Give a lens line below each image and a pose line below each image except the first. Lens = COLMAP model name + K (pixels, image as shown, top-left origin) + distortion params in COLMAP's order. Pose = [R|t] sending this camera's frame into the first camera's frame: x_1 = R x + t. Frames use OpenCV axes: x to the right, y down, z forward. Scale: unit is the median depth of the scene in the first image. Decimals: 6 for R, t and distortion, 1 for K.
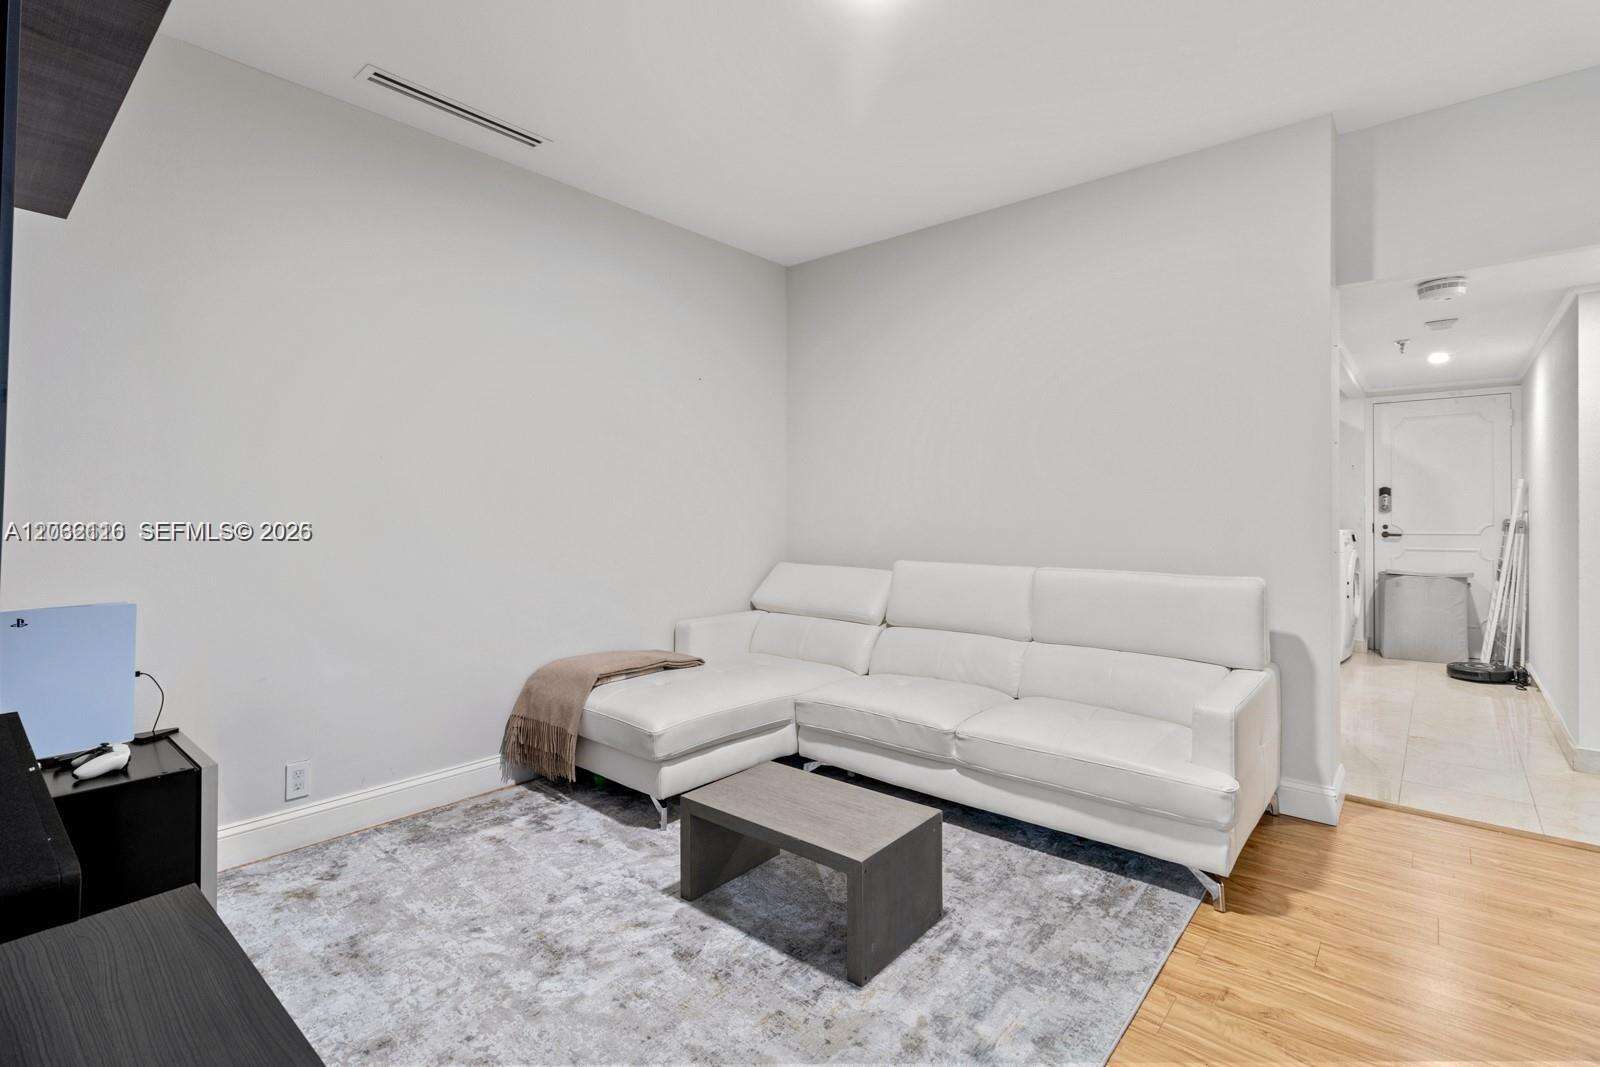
lens RADIAL K [[736.8, 0, 798.4], [0, 736.8, 508.5], [0, 0, 1]] dist [0.001296, -0.001339]
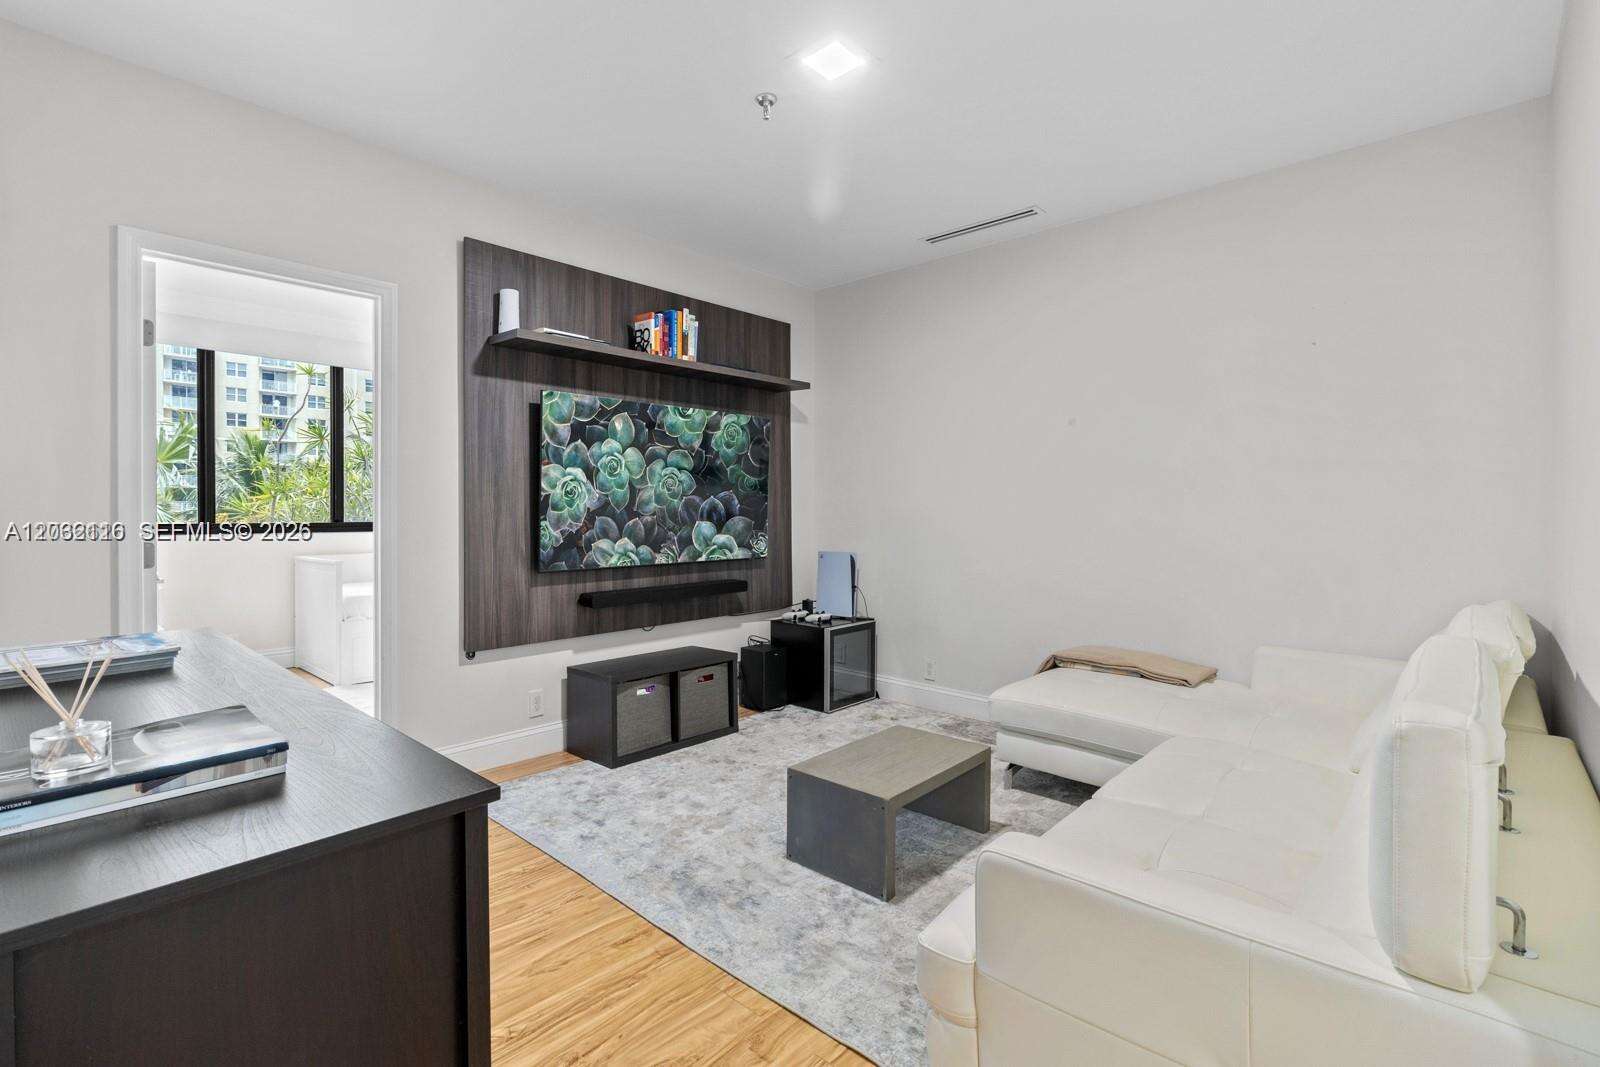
lens RADIAL K [[736.8, 0, 798.4], [0, 736.8, 508.5], [0, 0, 1]] dist [0.001296, -0.001339]
pose [[-0.034030, -0.001520, -0.999420, 1.363166], [0.000363, 0.999999, -0.001533, 0.000808], [0.999421, -0.000414, -0.034029, 1.001336]]
